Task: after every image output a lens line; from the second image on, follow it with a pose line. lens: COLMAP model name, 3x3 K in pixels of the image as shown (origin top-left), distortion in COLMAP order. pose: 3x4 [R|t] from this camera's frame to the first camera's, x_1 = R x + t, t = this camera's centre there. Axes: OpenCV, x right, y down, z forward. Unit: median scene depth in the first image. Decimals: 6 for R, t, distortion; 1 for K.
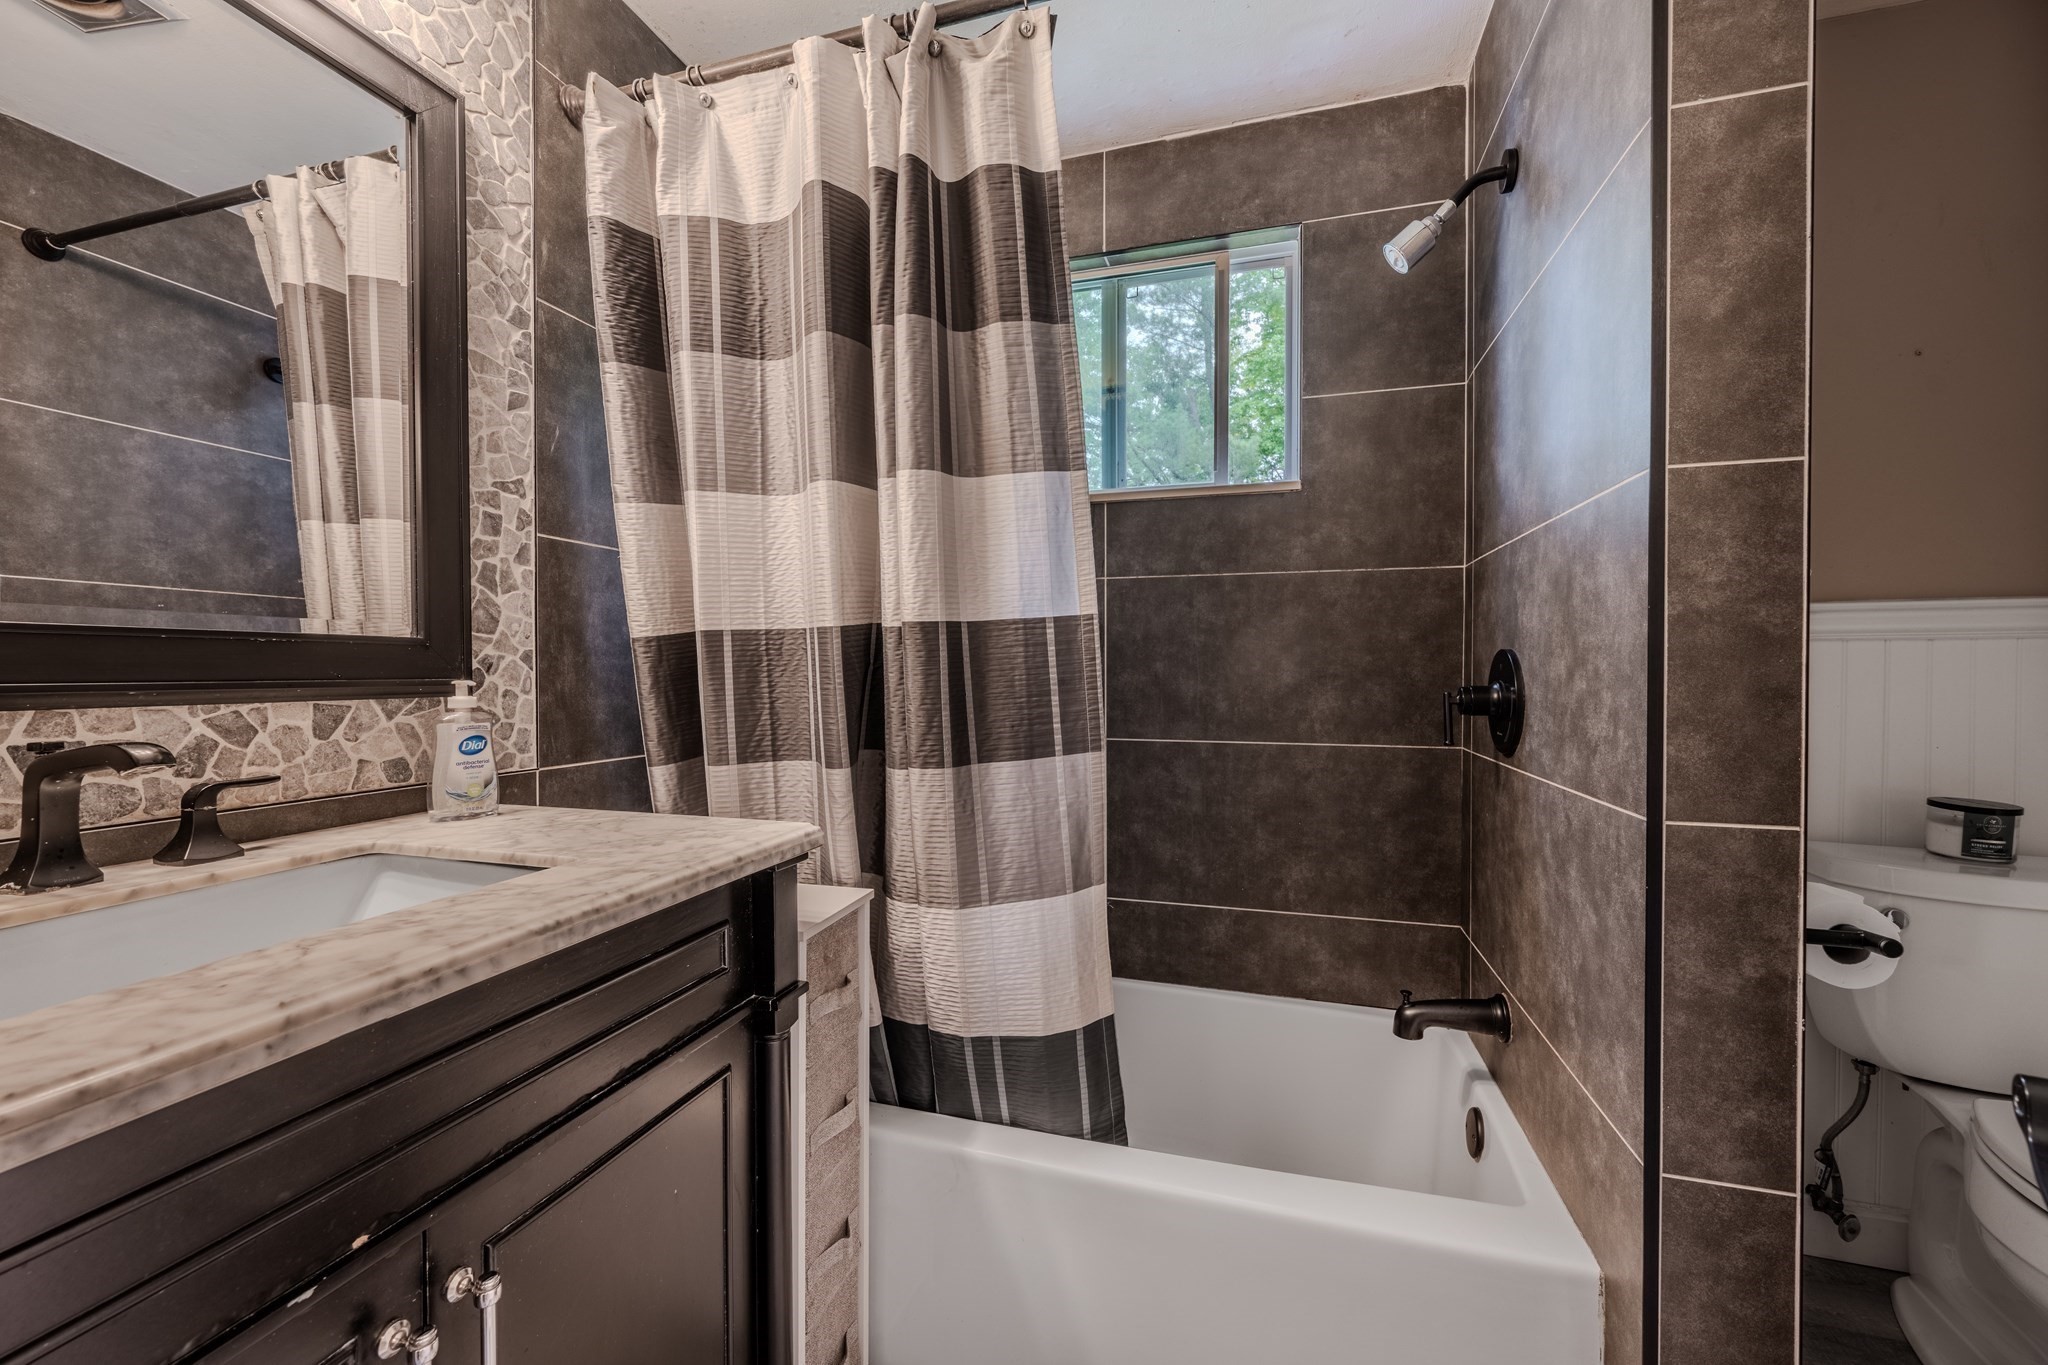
lens RADIAL K [[811.3, 0, 1025.5], [0, 811.3, 679.5], [0, 0, 1]] dist [-0.000324, -0.000152]
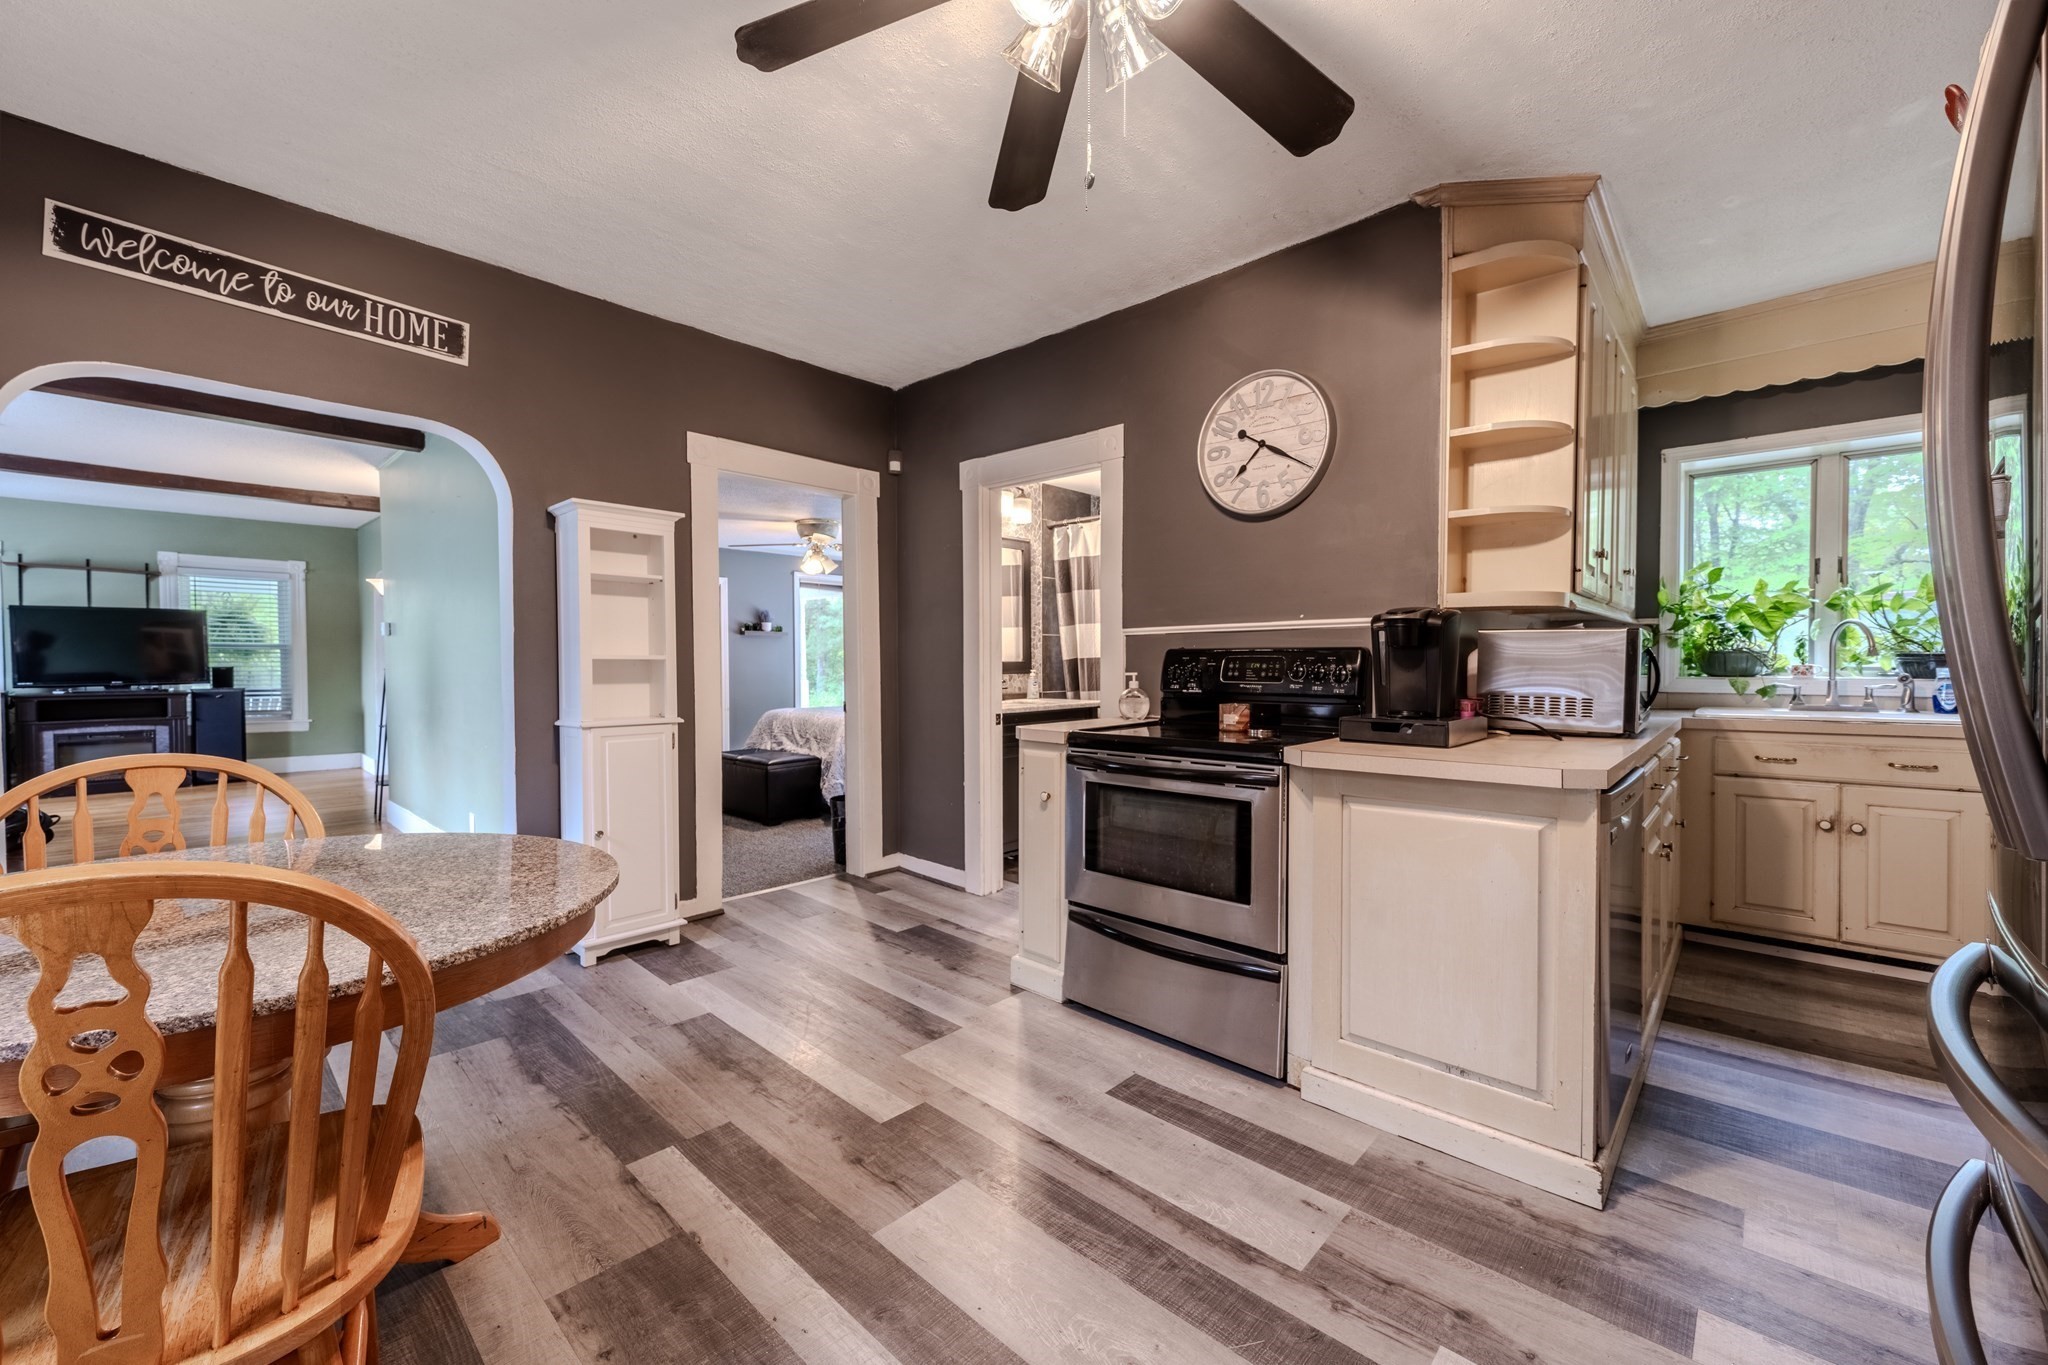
lens RADIAL K [[811.3, 0, 1025.5], [0, 811.3, 679.5], [0, 0, 1]] dist [-0.000324, -0.000152]
pose [[0.894210, 0.005793, -0.447610, 1.134334], [-0.000548, 0.999930, 0.011846, -0.000039], [0.447647, -0.010348, 0.894151, -2.652158]]
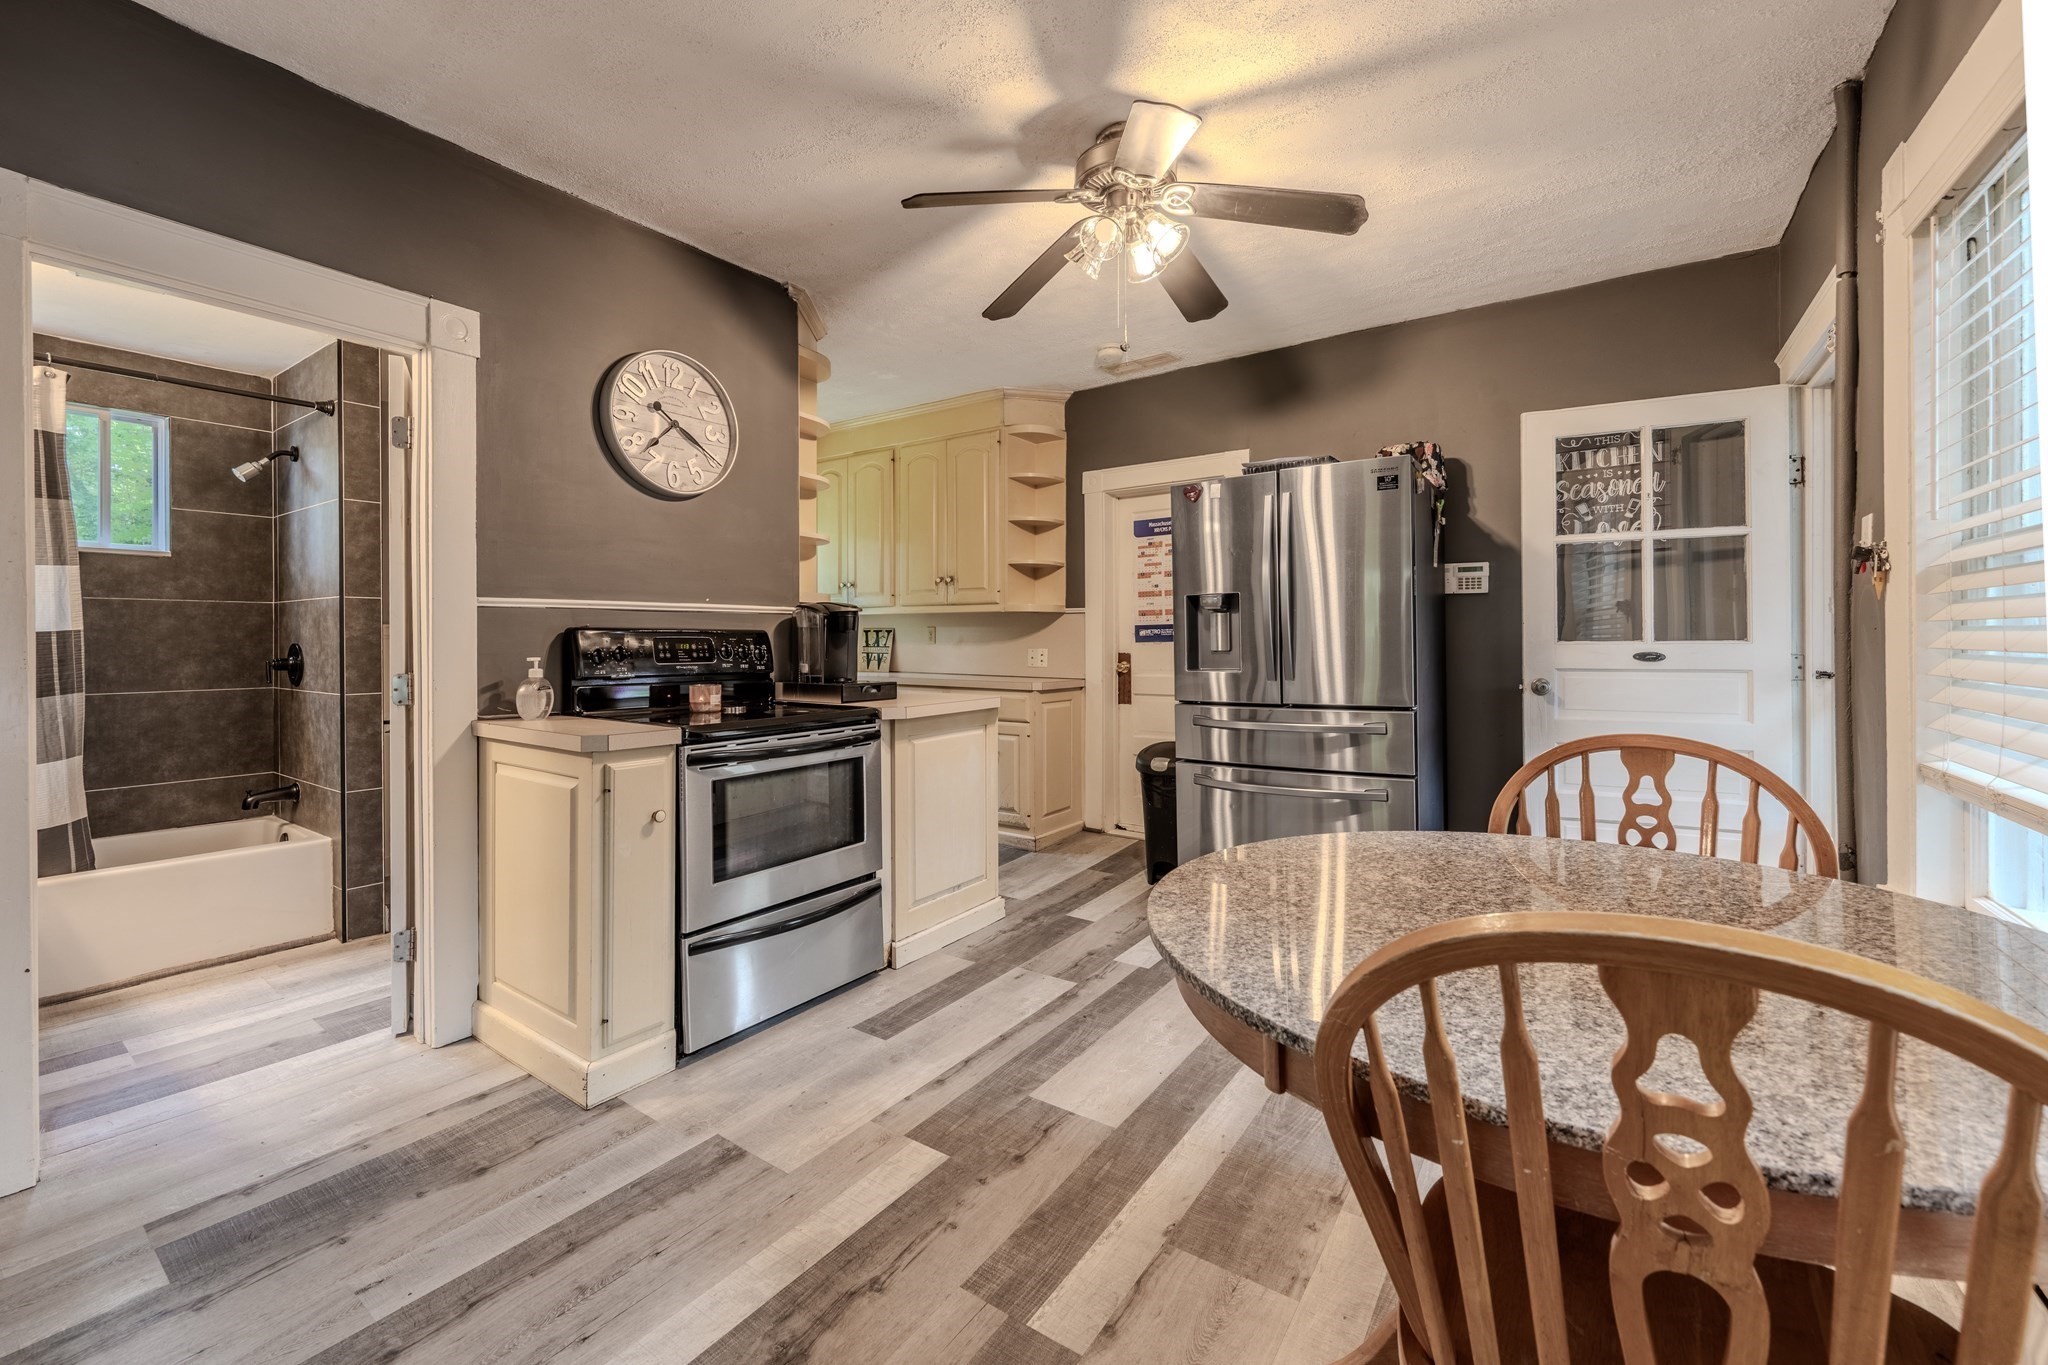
lens RADIAL K [[823.9, 0, 1010.7], [0, 823.9, 643.0], [0, 0, 1]] dist [0.000415, 0.000041]
pose [[0.321296, -0.005522, 0.946963, -1.132424], [0.013105, 0.999913, 0.001384, -0.013417], [-0.946888, 0.011965, 0.321340, -1.951104]]
